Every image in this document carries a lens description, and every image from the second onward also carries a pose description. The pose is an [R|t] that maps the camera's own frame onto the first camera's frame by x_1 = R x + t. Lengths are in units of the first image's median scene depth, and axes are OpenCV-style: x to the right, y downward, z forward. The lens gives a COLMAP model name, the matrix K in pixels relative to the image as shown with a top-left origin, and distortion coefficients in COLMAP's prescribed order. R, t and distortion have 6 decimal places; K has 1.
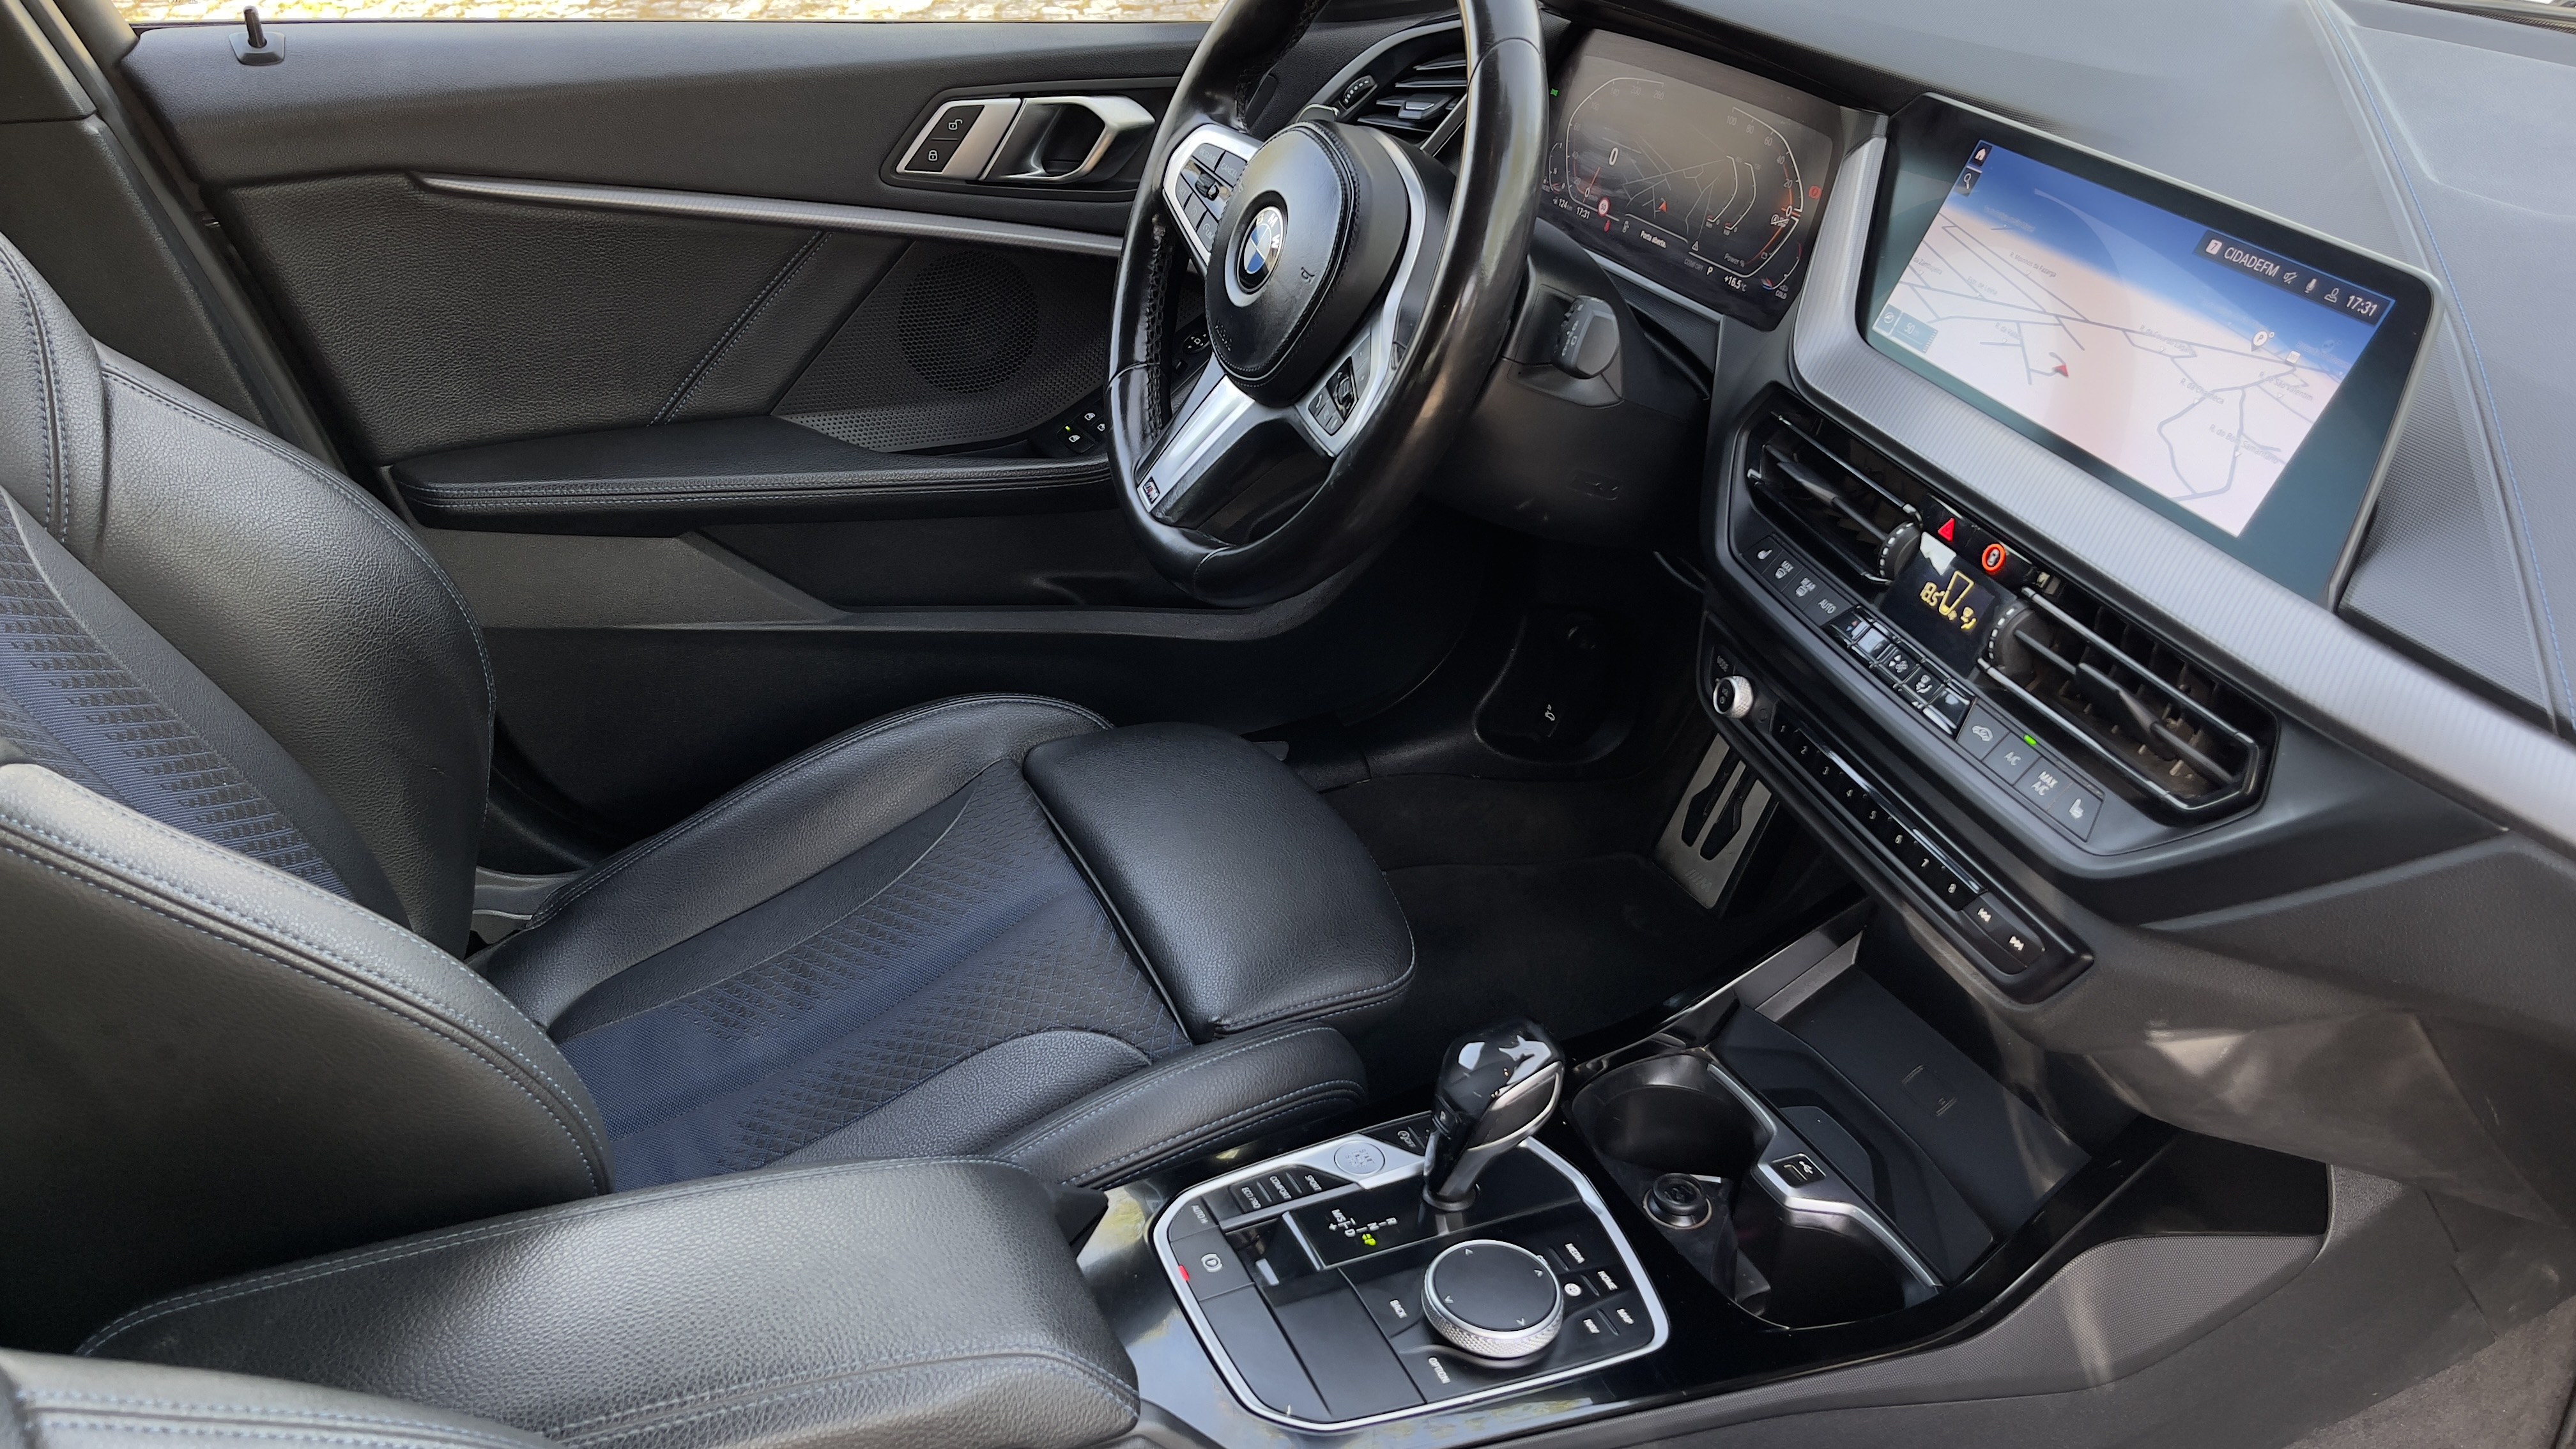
lens RADIAL K [[1950.7, 0, 1273.5], [0, 1950.7, 733.1], [0, 0, 1]] dist [0.030799, -0.001456]
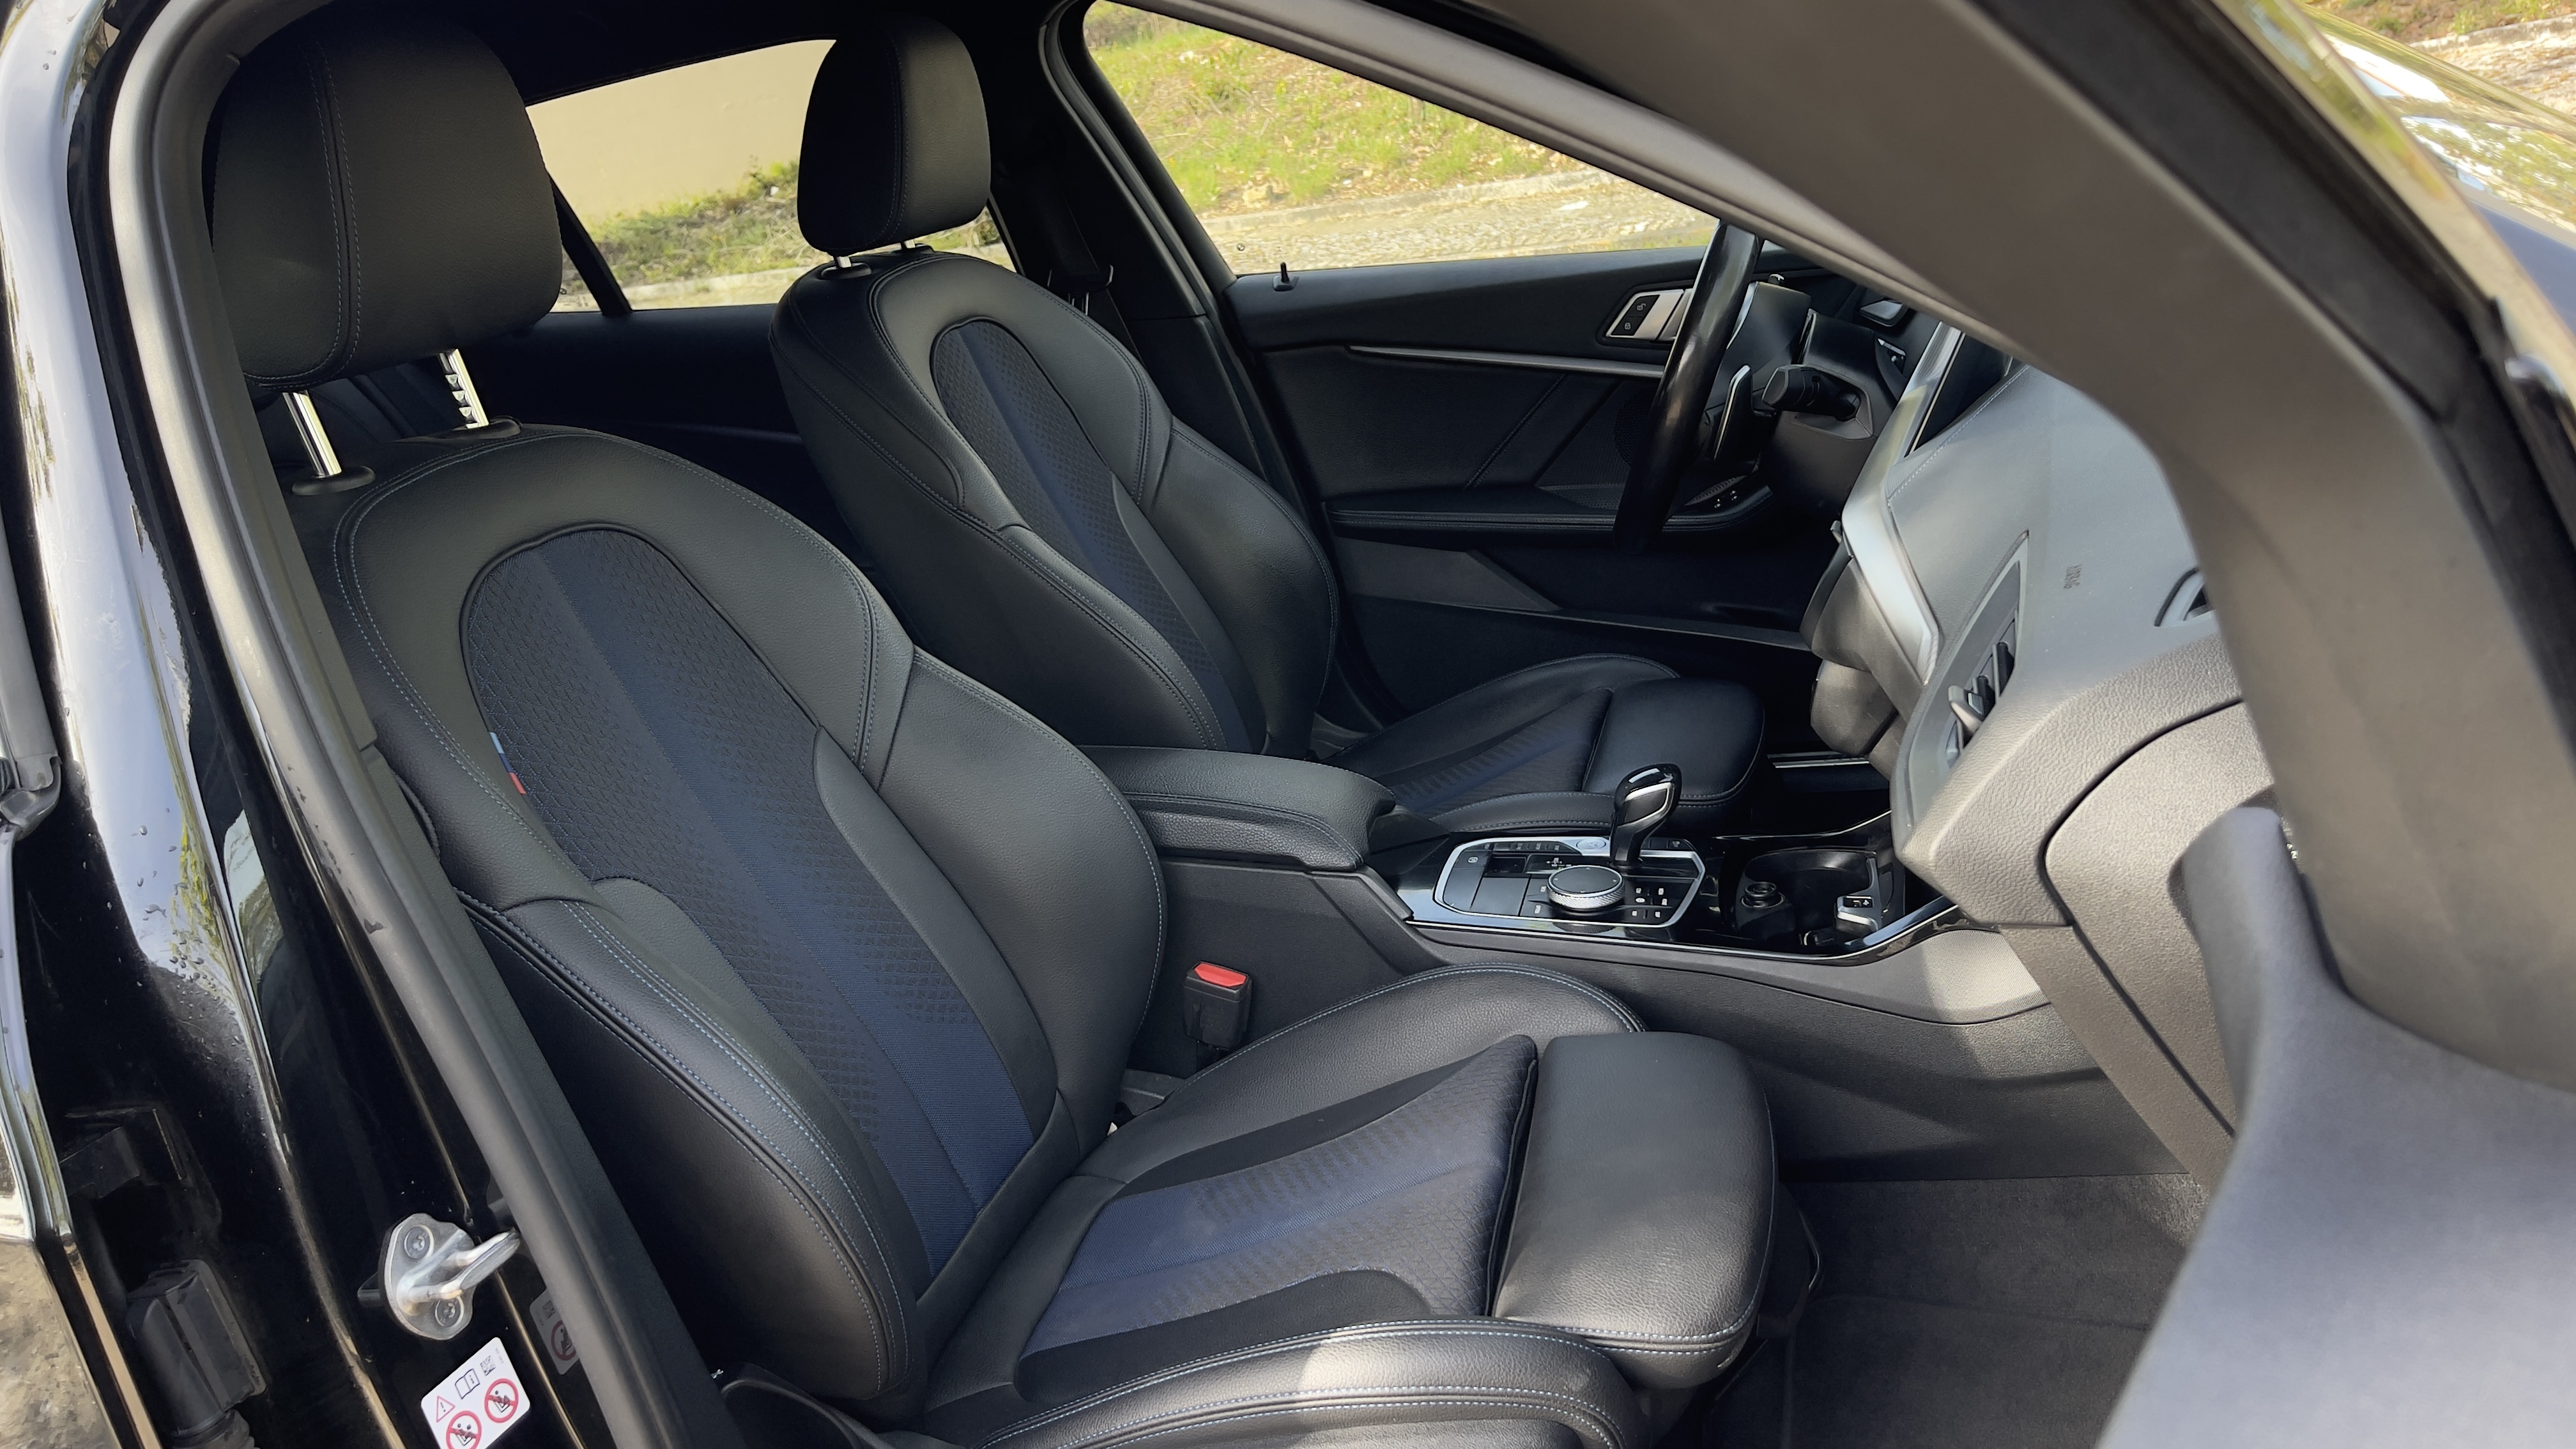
lens RADIAL K [[2002.8, 0, 1299.2], [0, 2002.8, 769.5], [0, 0, 1]] dist [0.057527, -0.004745]
pose [[0.779099, 0.094936, -0.619671, 0.873516], [-0.174282, 0.982301, -0.068628, 0.295861], [0.602188, 0.161466, 0.781855, -0.538022]]
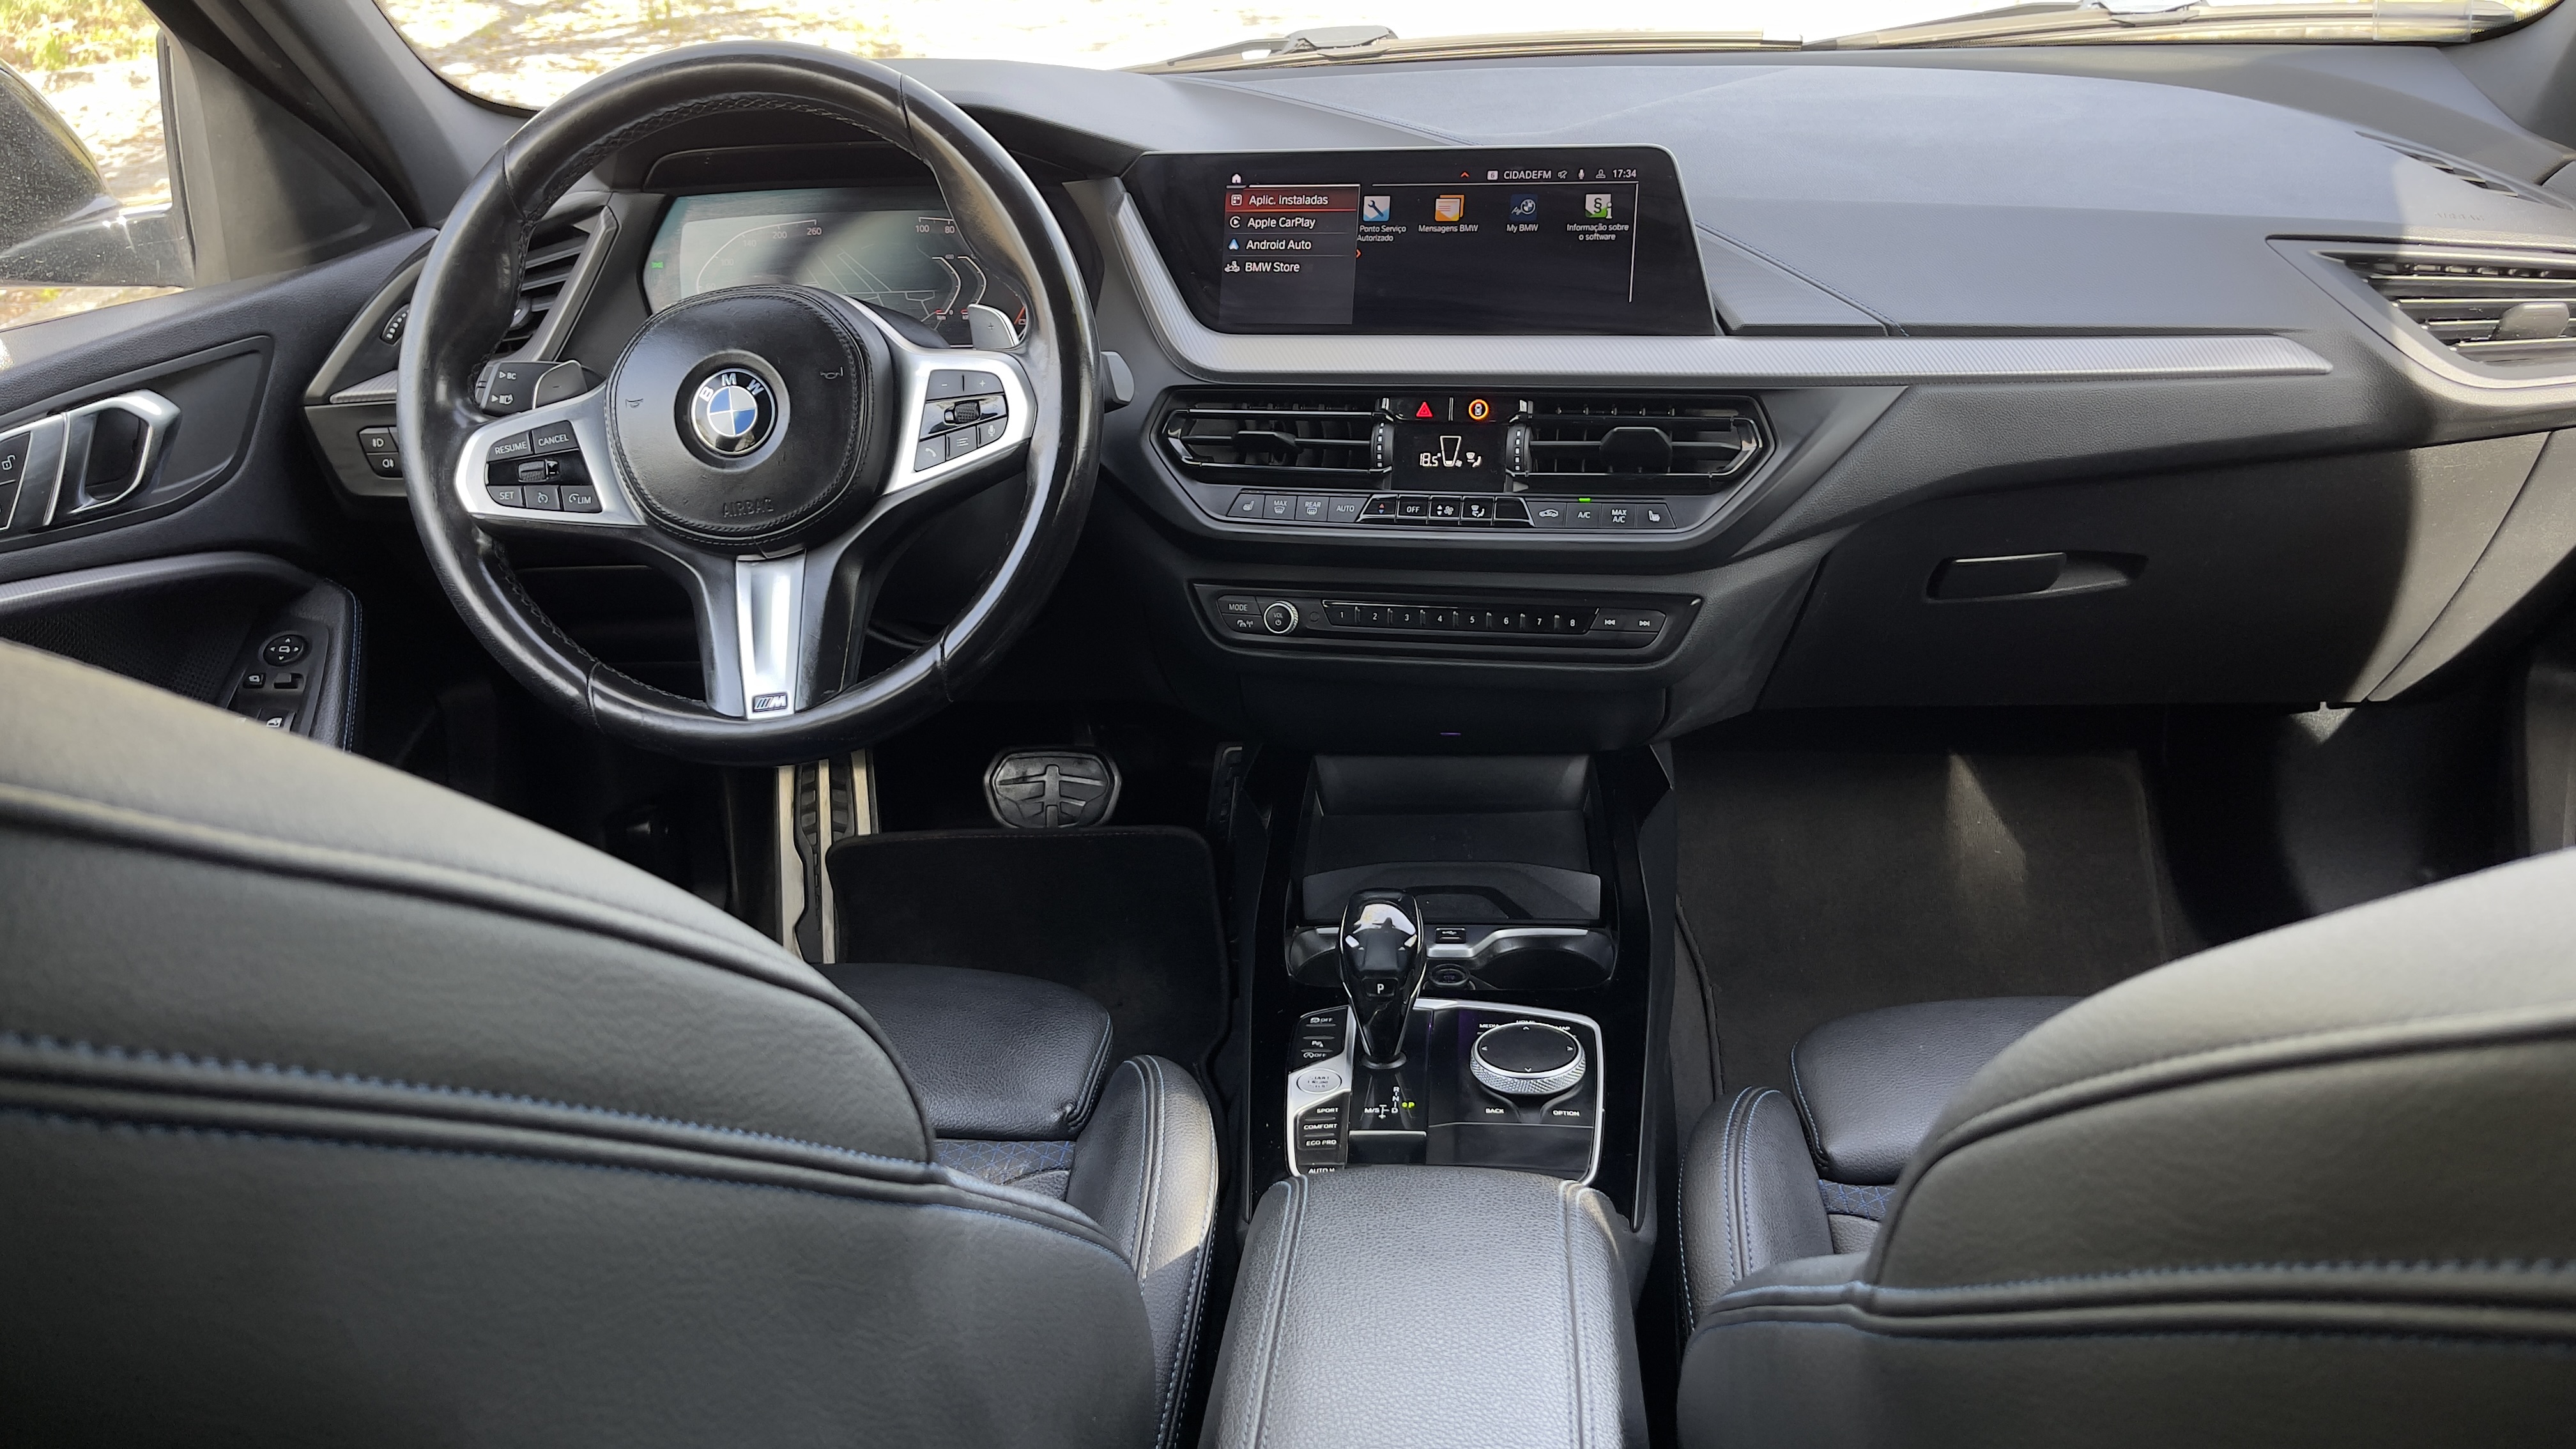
lens RADIAL K [[1966.1, 0, 1279.7], [0, 1966.1, 731.0], [0, 0, 1]] dist [0.057599, -0.080696]
pose [[0.493294, -0.367566, 0.788389, -0.708018], [0.471197, 0.874759, 0.113006, -0.088847], [-0.731187, 0.315742, 0.604709, 0.243672]]
